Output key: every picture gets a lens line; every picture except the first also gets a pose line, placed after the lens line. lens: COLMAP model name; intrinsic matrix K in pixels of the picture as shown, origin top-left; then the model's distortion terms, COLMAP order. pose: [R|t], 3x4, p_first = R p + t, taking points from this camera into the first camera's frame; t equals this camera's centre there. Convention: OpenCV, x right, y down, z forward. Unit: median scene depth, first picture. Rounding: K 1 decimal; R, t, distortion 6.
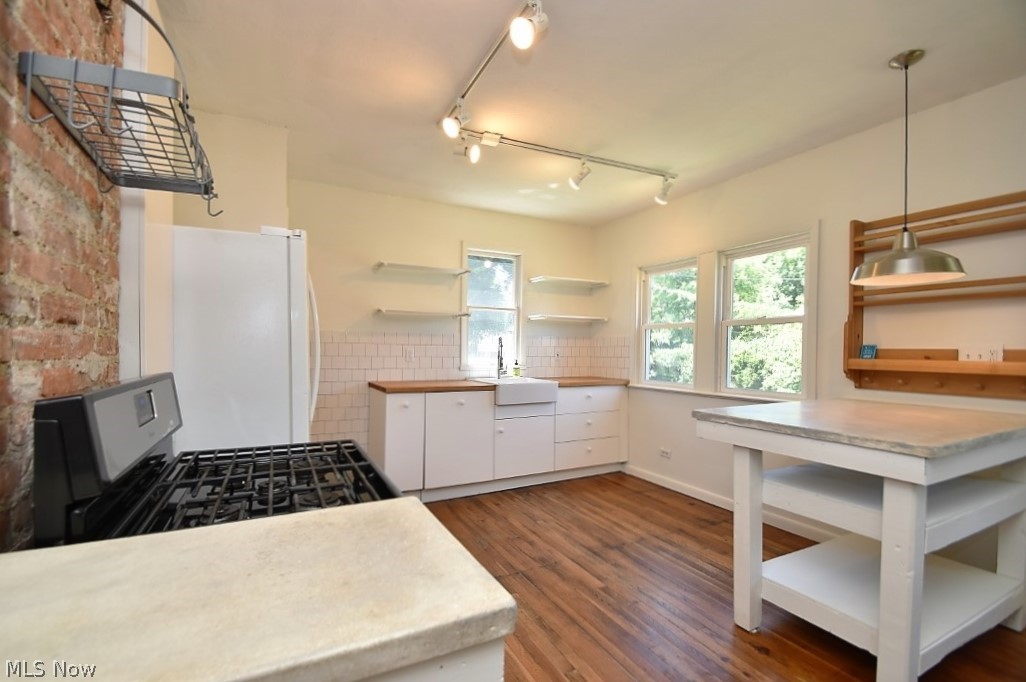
lens RADIAL K [[451.9, 0, 497.0], [0, 451.9, 354.4], [0, 0, 1]] dist [0.002232, -0.006676]
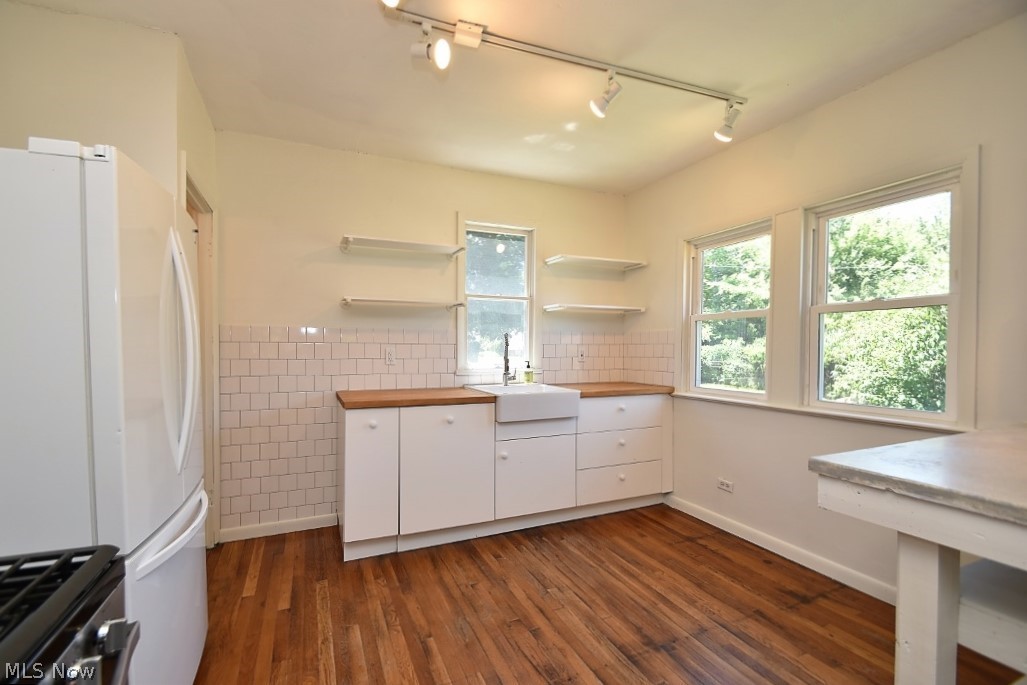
lens RADIAL K [[452.3, 0, 497.4], [0, 452.3, 355.9], [0, 0, 1]] dist [0.002232, -0.006676]
pose [[0.997579, -0.006903, -0.069193, 0.055233], [0.007389, 0.999950, 0.006764, -0.004842], [0.069143, -0.007259, 0.997580, 0.257117]]
